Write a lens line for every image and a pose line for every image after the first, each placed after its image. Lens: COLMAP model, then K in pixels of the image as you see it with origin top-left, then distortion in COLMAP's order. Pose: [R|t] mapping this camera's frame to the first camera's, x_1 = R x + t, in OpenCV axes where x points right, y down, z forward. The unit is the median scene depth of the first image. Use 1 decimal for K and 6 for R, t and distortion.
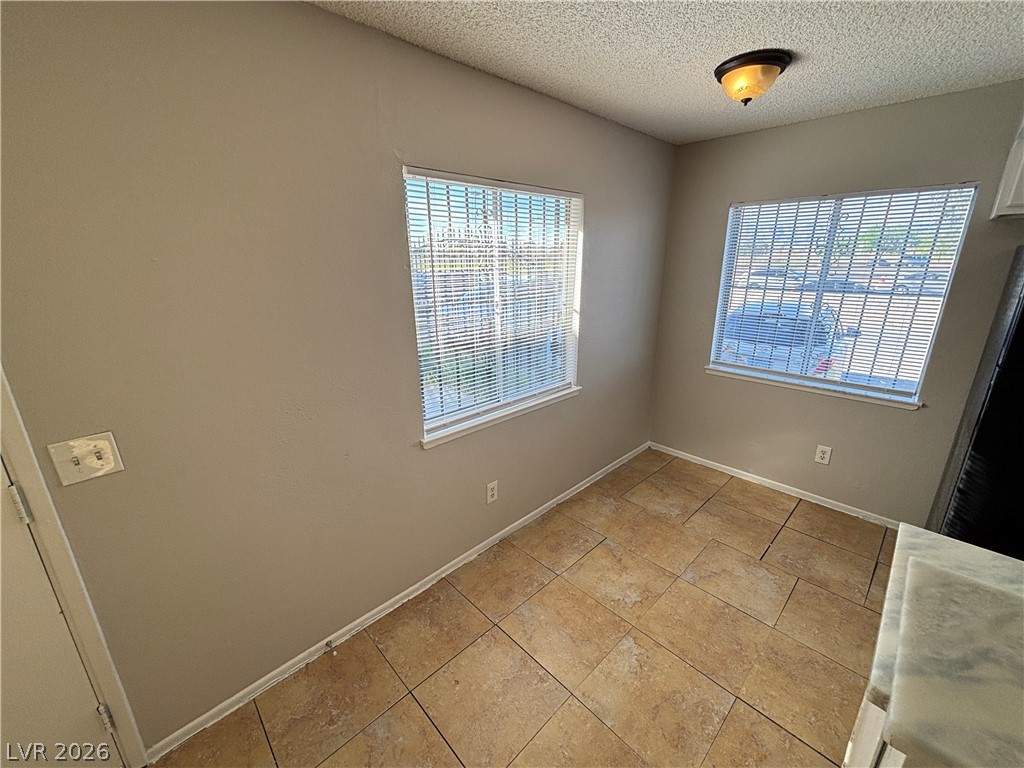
lens RADIAL K [[412.3, 0, 512.0], [0, 412.3, 384.0], [0, 0, 1]] dist [-0.002570, 0.000310]
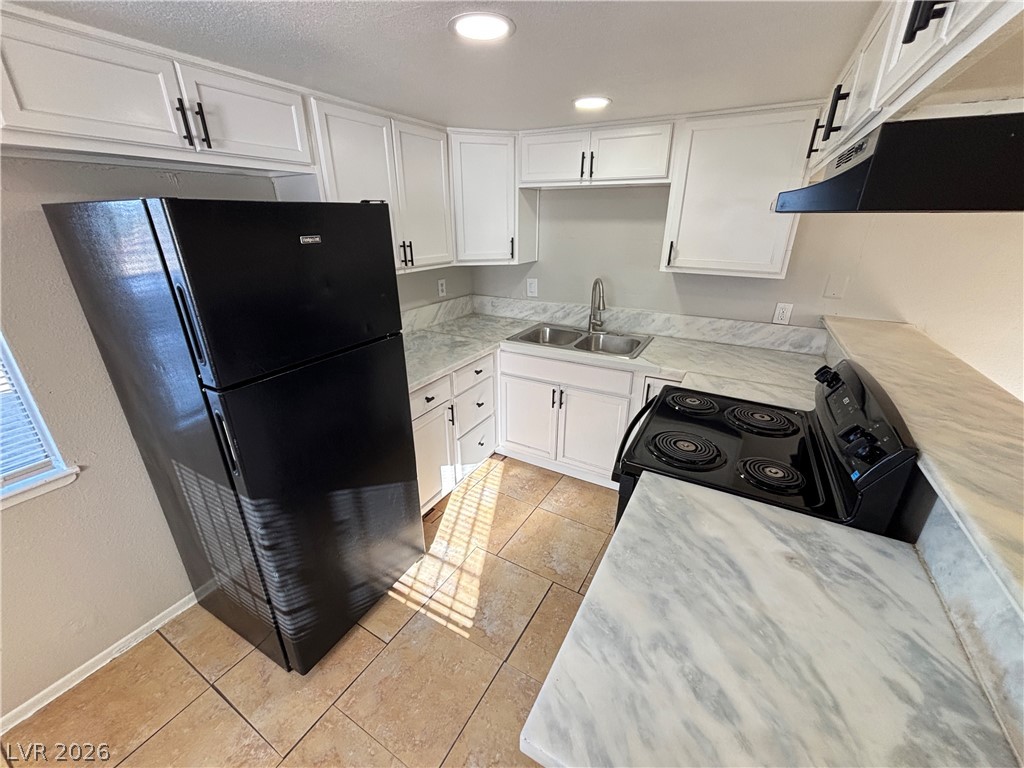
lens RADIAL K [[412.3, 0, 512.0], [0, 412.3, 384.0], [0, 0, 1]] dist [-0.002570, 0.000310]
pose [[-0.279126, -0.350744, 0.893906, 0.350379], [0.283897, 0.859148, 0.425754, -0.156616], [-0.917328, 0.372617, -0.140235, 0.505995]]
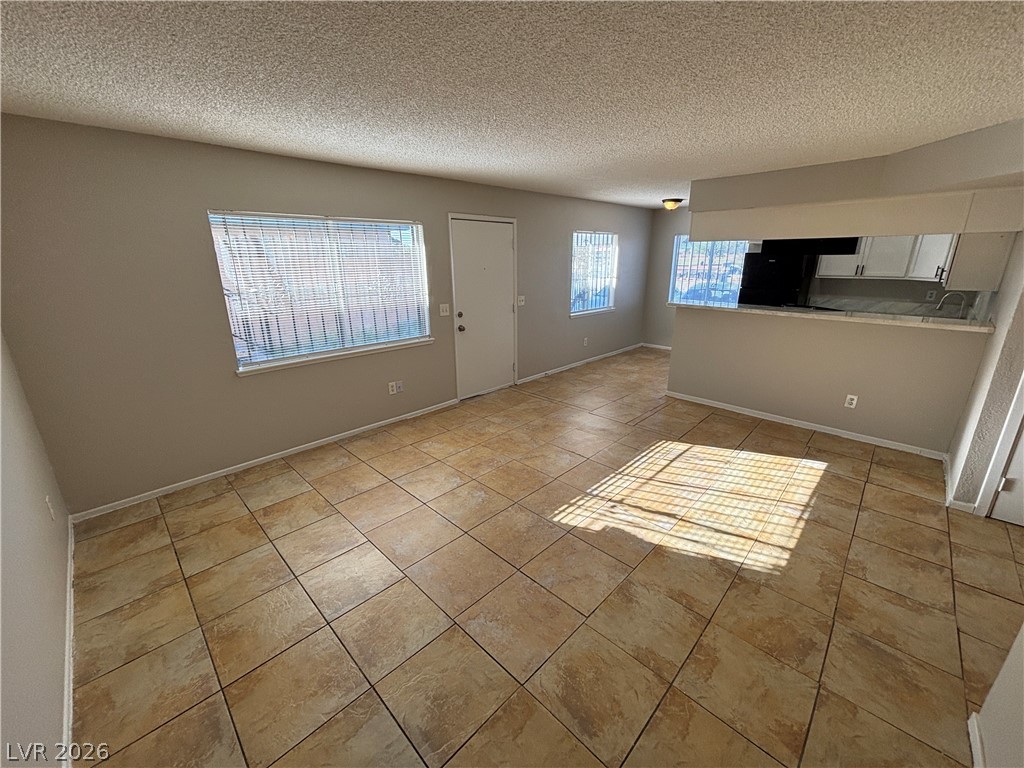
lens RADIAL K [[409.6, 0, 511.2], [0, 409.6, 386.6], [0, 0, 1]] dist [0.000939, -0.000083]
pose [[0.999851, -0.003907, 0.016810, -0.673294], [0.003703, 0.999919, 0.012197, 0.595633], [-0.016857, -0.012133, 0.999784, -1.971794]]
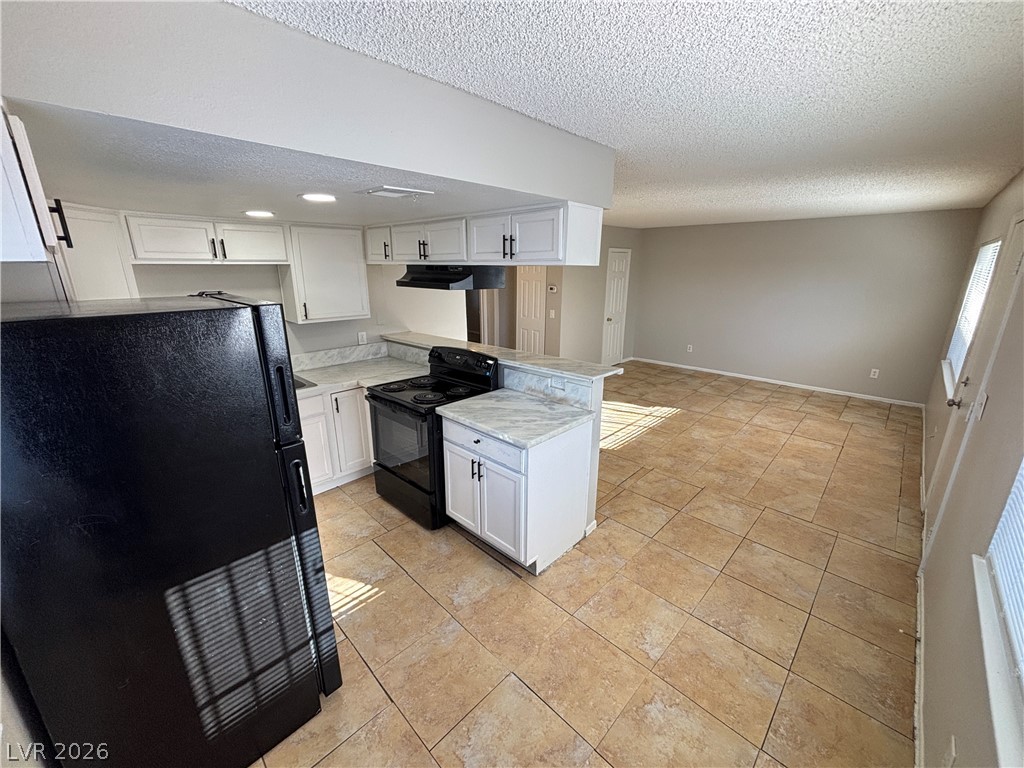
lens RADIAL K [[412.3, 0, 512.0], [0, 412.3, 384.0], [0, 0, 1]] dist [-0.002570, 0.000310]
pose [[-0.999438, 0.017888, -0.028348, 0.583307], [-0.000448, 0.838495, 0.544909, -0.481559], [0.033517, 0.544616, -0.838016, 1.304807]]
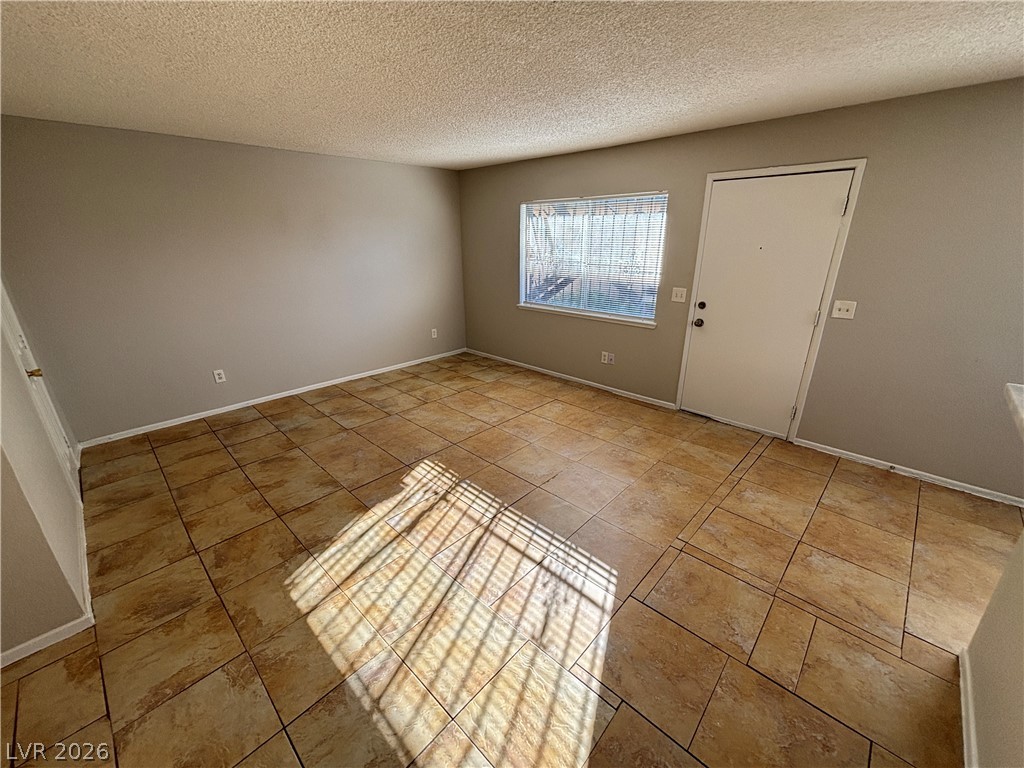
lens RADIAL K [[412.3, 0, 512.0], [0, 412.3, 384.0], [0, 0, 1]] dist [-0.002570, 0.000310]
pose [[0.025891, 0.349562, -0.936555, 0.811322], [-0.282704, 0.901186, 0.328545, 0.186492], [0.958858, 0.256262, 0.122155, -0.649701]]
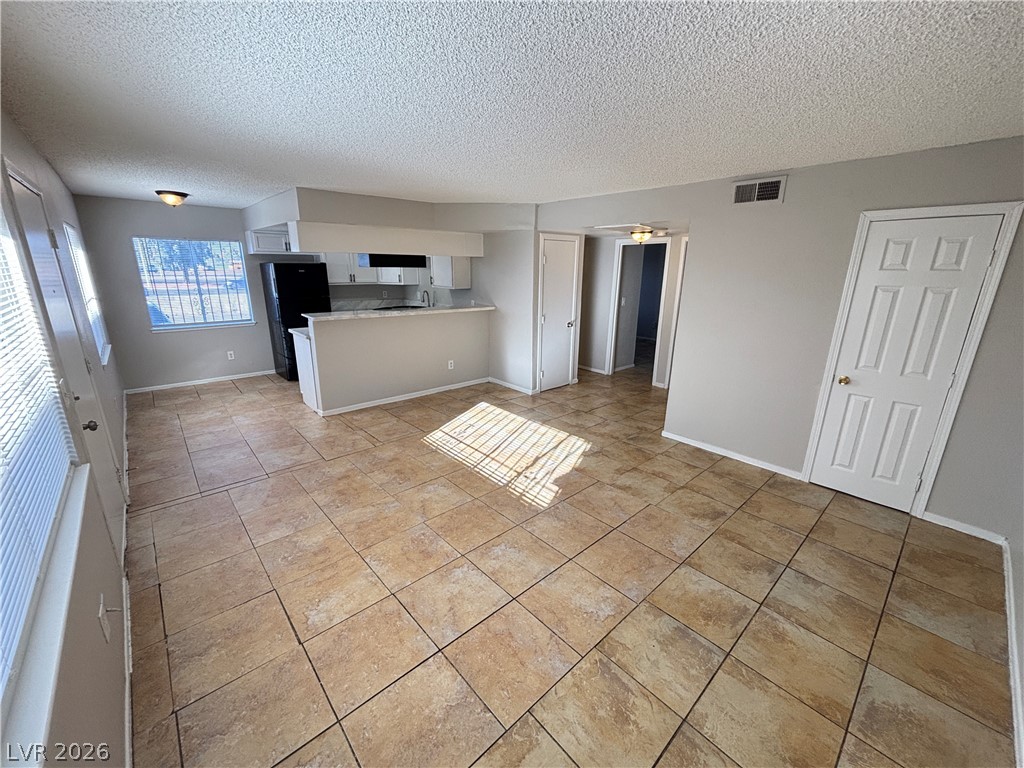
lens RADIAL K [[412.3, 0, 512.0], [0, 412.3, 384.0], [0, 0, 1]] dist [-0.002570, 0.000310]
pose [[0.036835, -0.266237, 0.963204, -1.784920], [0.280155, 0.927957, 0.245781, 0.253146], [-0.959248, 0.260793, 0.108769, -0.850477]]
